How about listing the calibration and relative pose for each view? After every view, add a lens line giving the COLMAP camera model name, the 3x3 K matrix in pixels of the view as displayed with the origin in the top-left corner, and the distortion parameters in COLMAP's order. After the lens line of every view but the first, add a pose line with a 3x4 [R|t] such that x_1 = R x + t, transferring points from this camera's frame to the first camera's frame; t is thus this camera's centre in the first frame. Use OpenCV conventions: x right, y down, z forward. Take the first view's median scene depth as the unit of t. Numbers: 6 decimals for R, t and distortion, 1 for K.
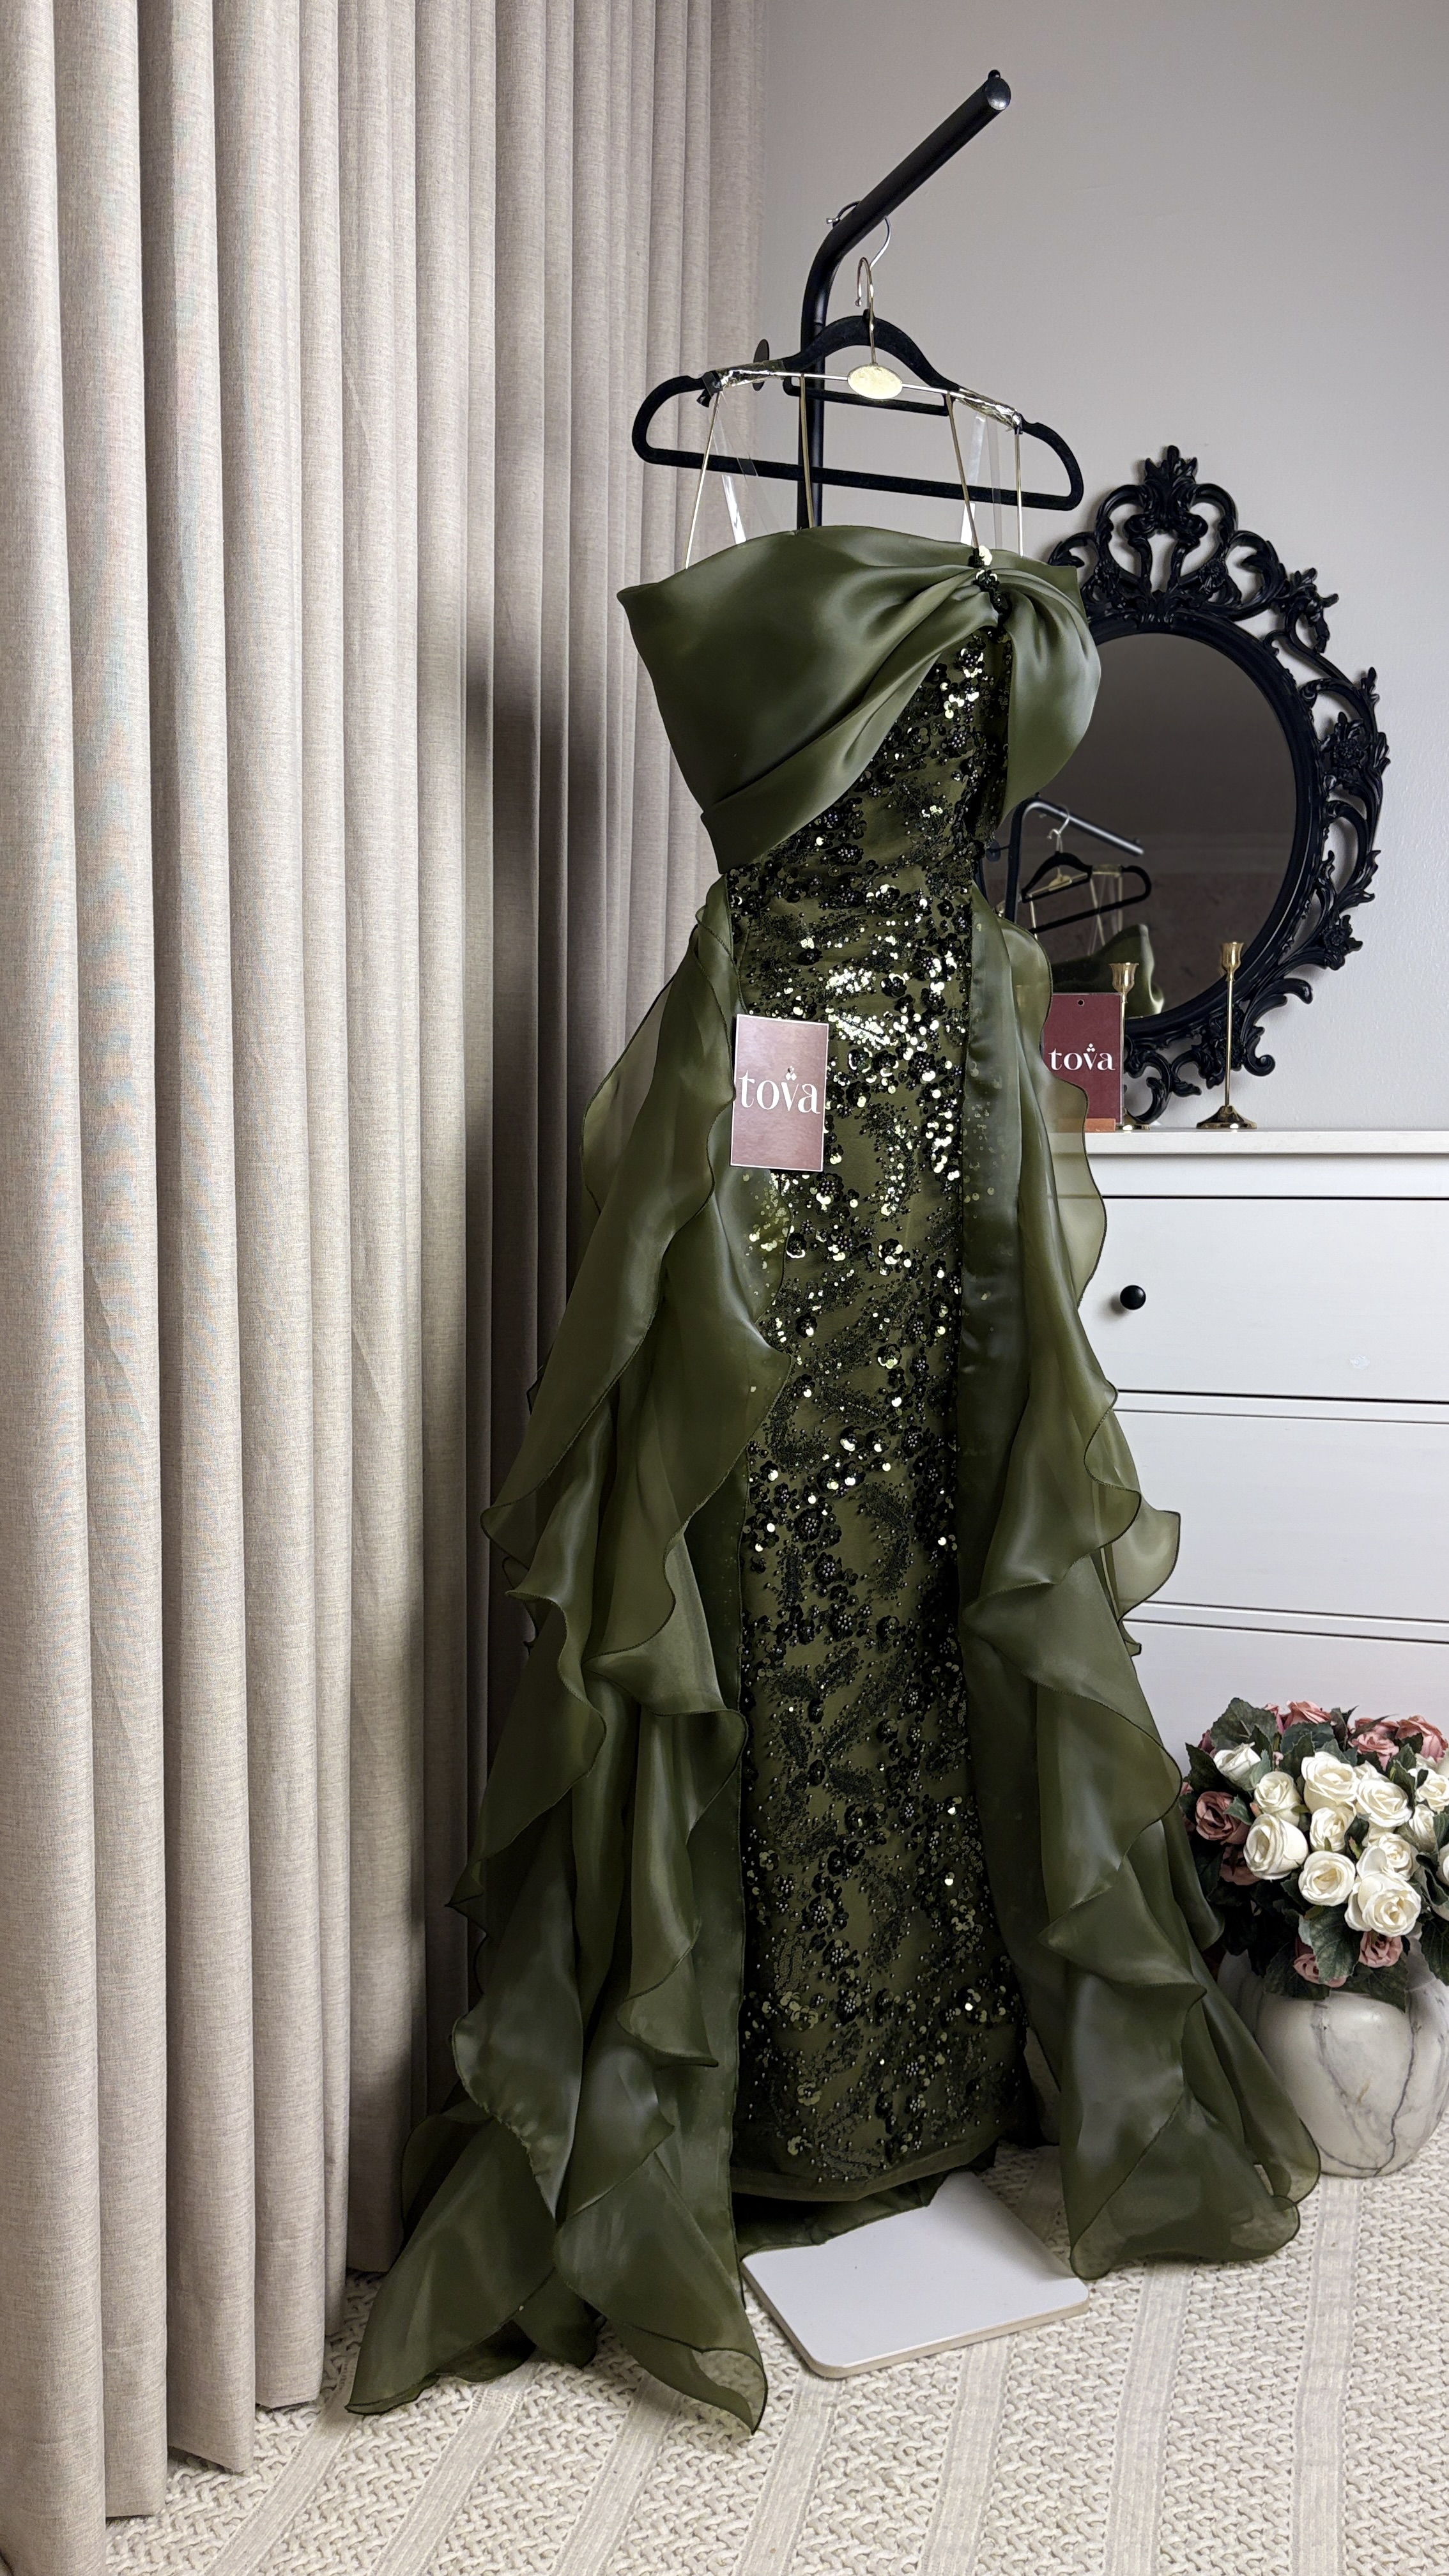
lens RADIAL K [[1933.5, 0, 725.5], [0, 1933.5, 1317.3], [0, 0, 1]] dist [0.009238, 0.005391]
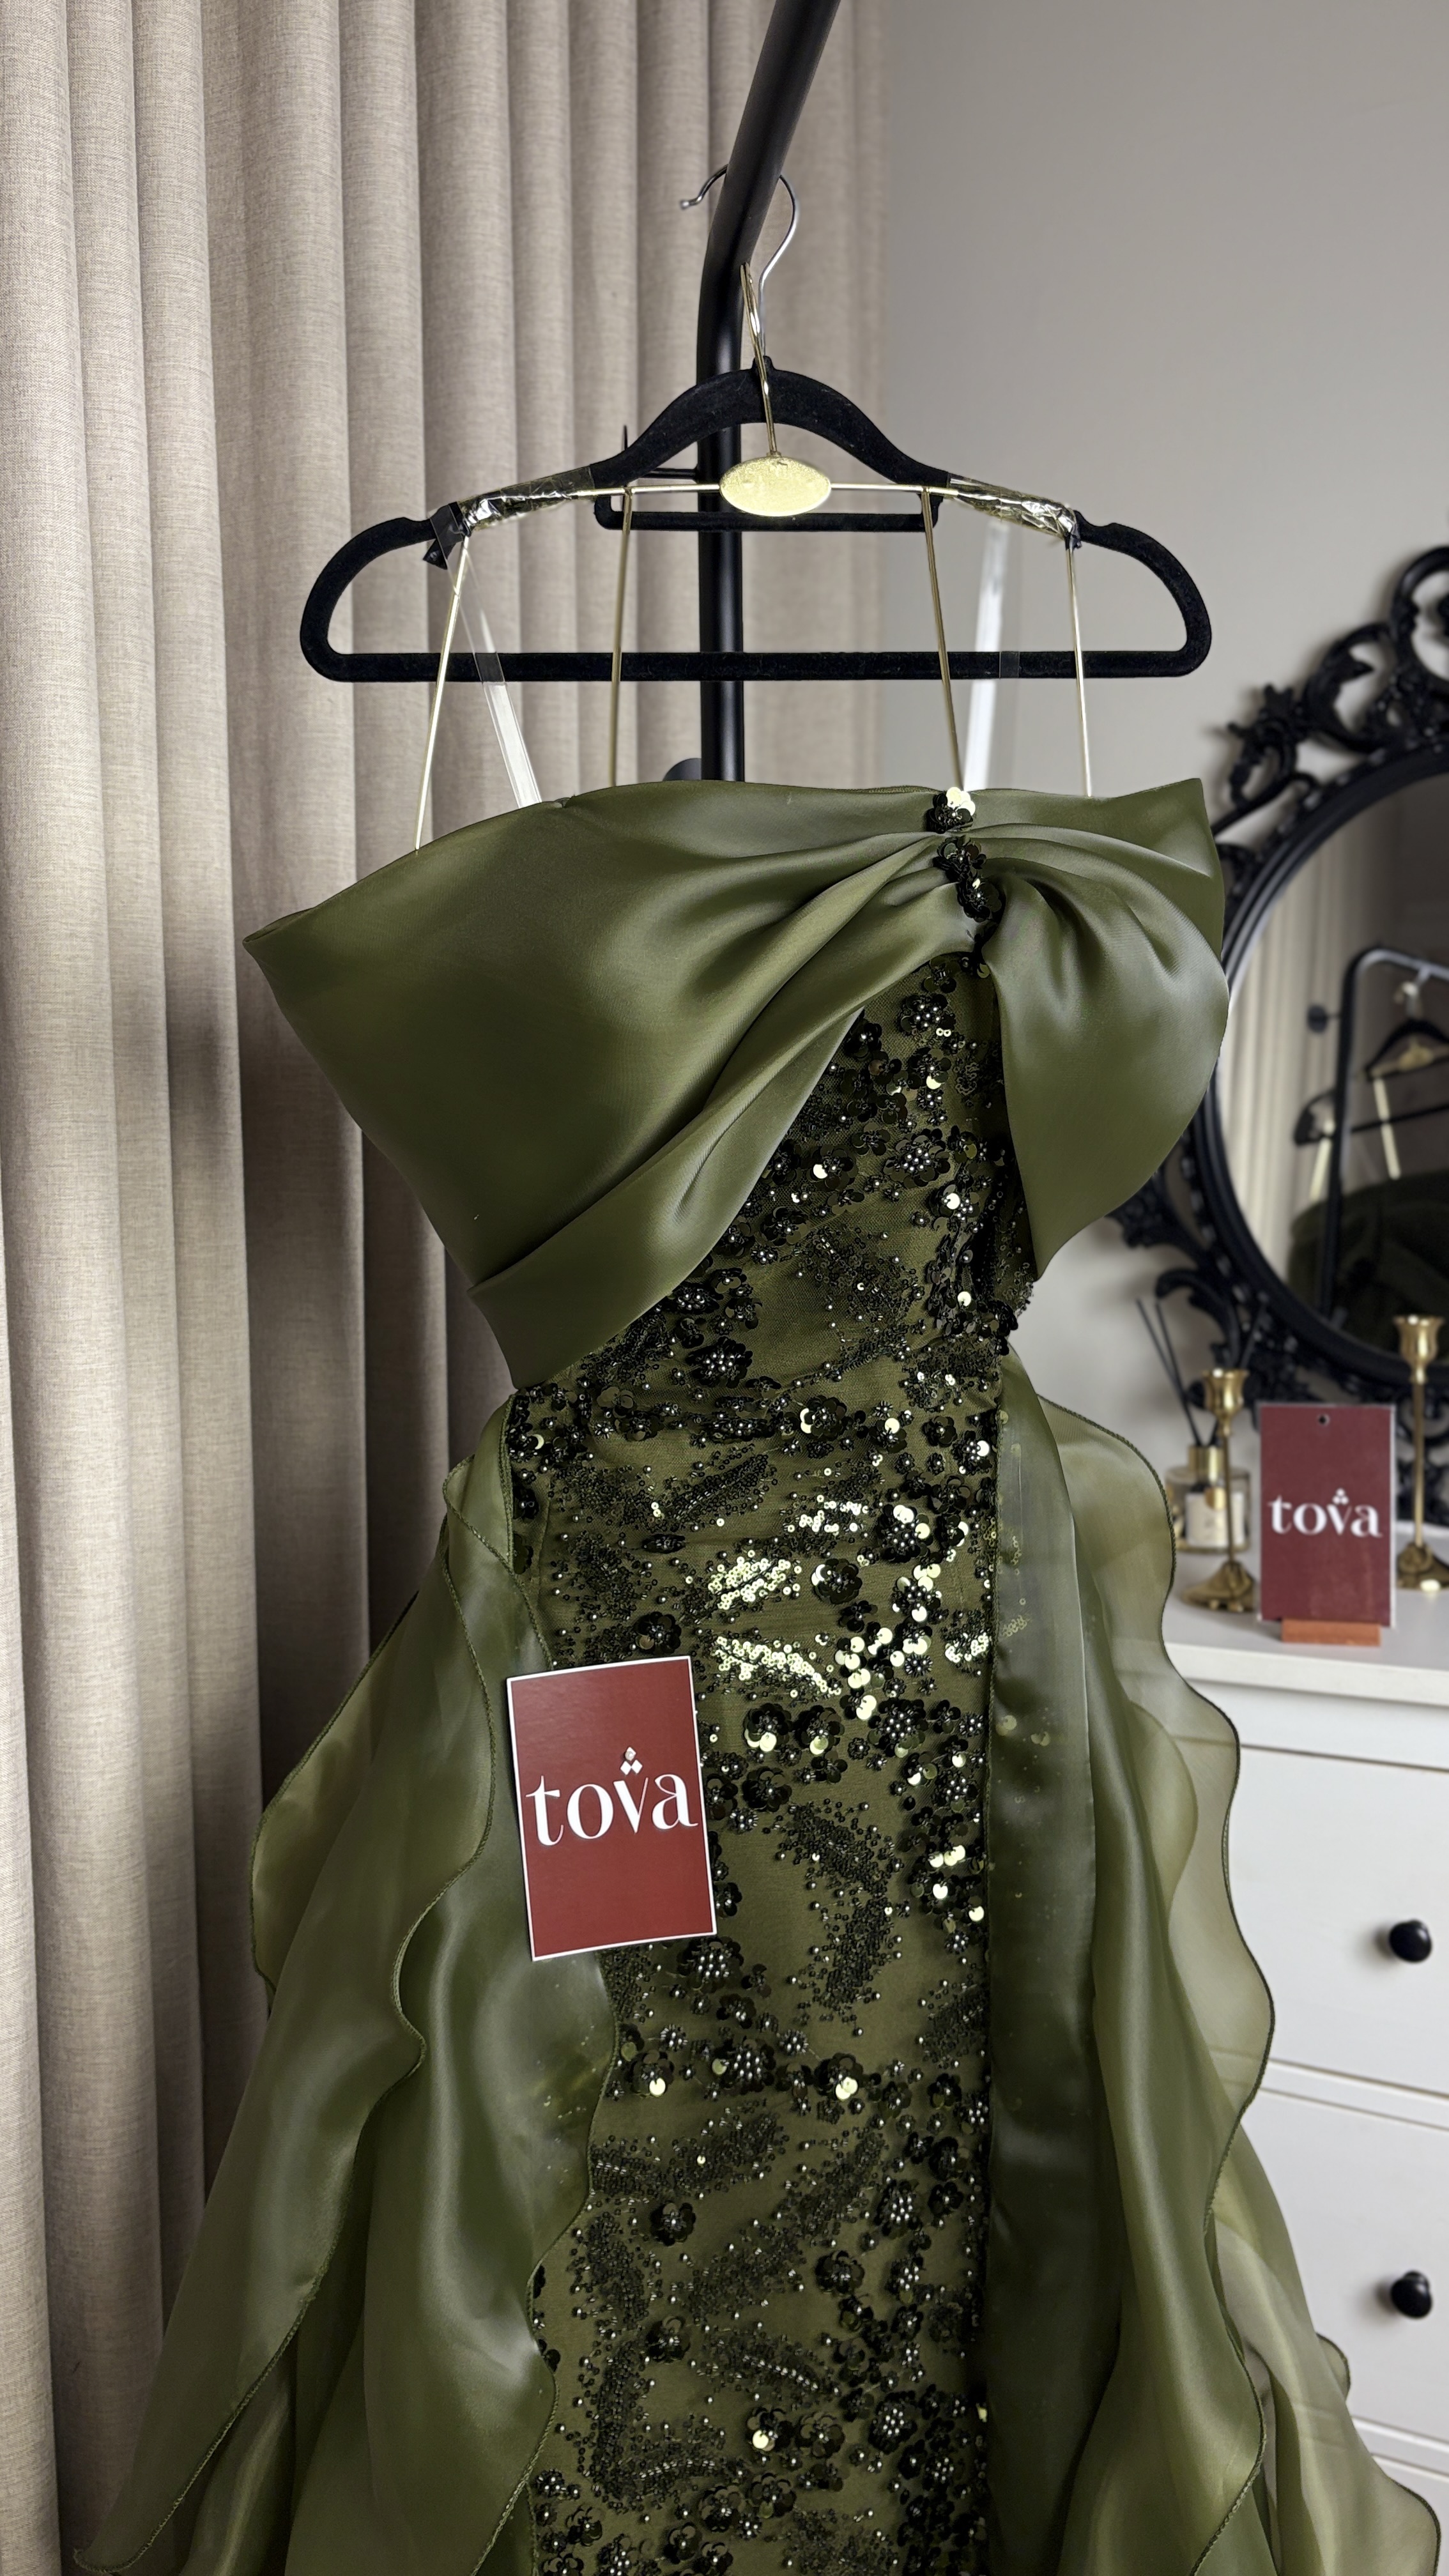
lens RADIAL K [[1953.8, 0, 729.0], [0, 1953.8, 1291.1], [0, 0, 1]] dist [0.089708, -0.142328]
pose [[0.974212, -0.008861, -0.225459, 0.175046], [0.001326, 0.999436, -0.033550, -0.225254], [0.225629, 0.032385, 0.973675, 0.438847]]
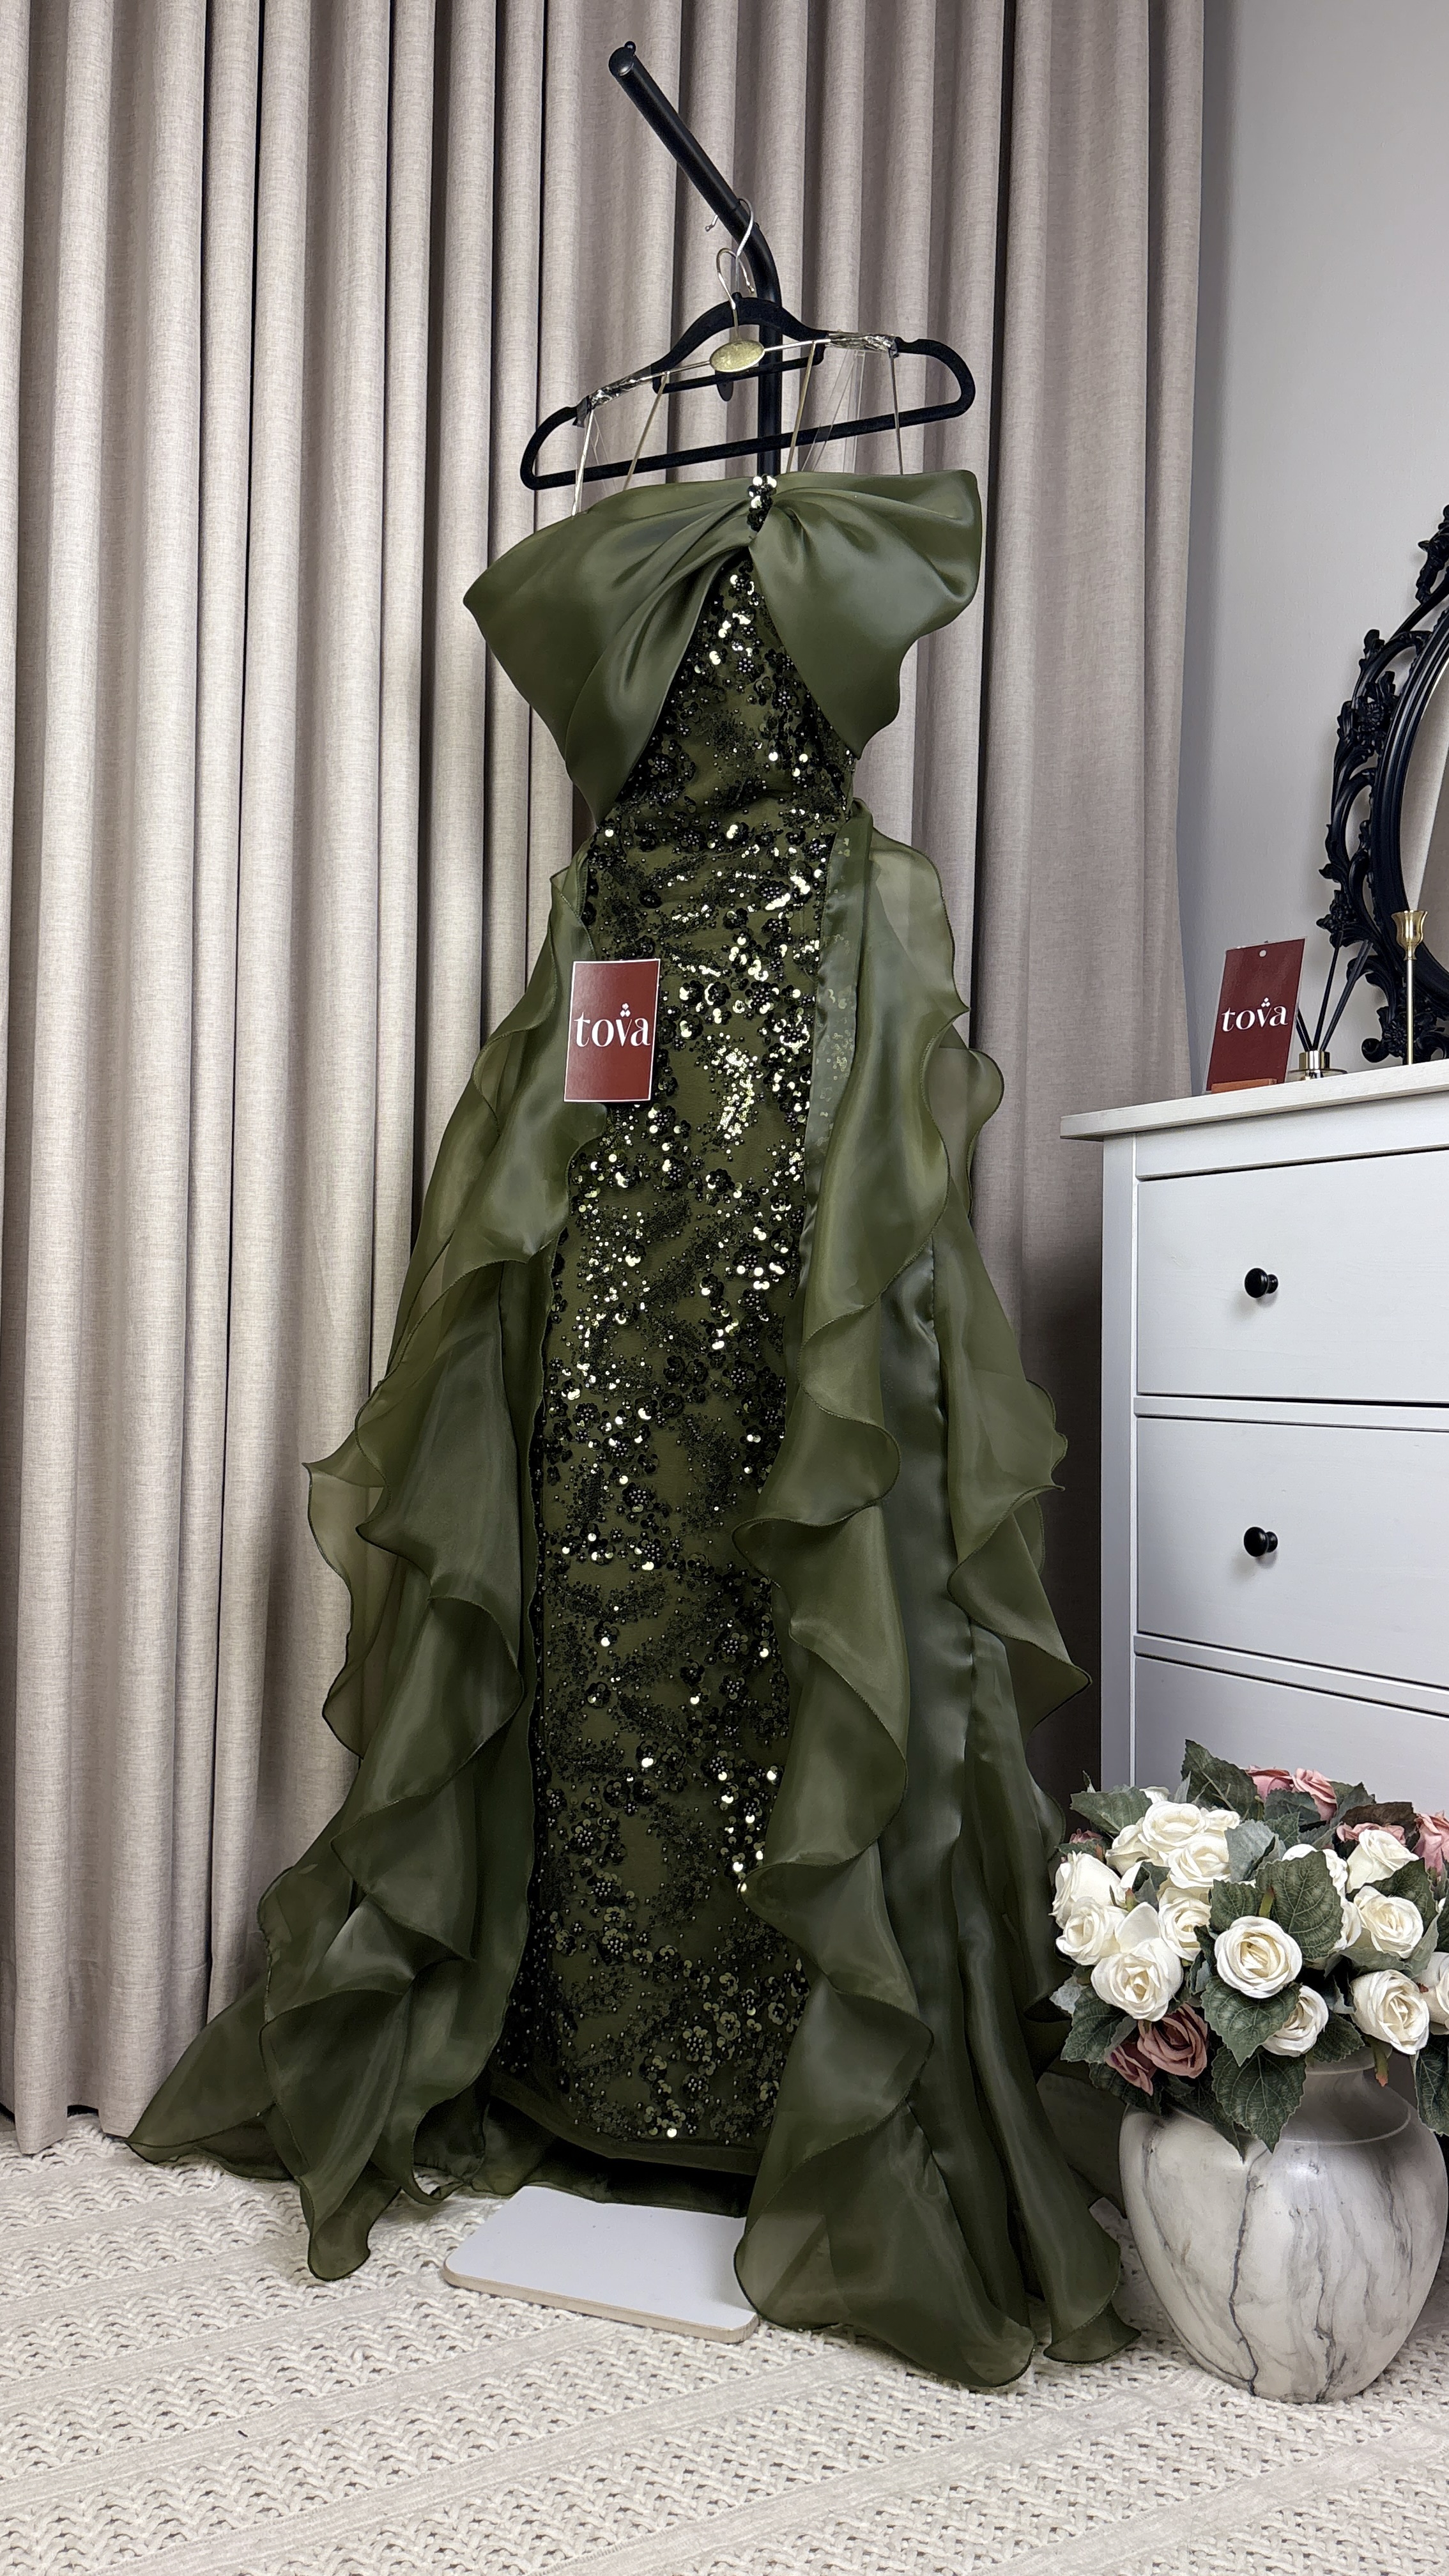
lens RADIAL K [[1933.0, 0, 722.8], [0, 1933.0, 1310.3], [0, 0, 1]] dist [0.011627, -0.000769]
pose [[0.735444, -0.001588, -0.677584, 0.733298], [-0.083040, 0.992248, -0.092456, 0.119413], [0.672478, 0.124263, 0.729611, 0.276633]]
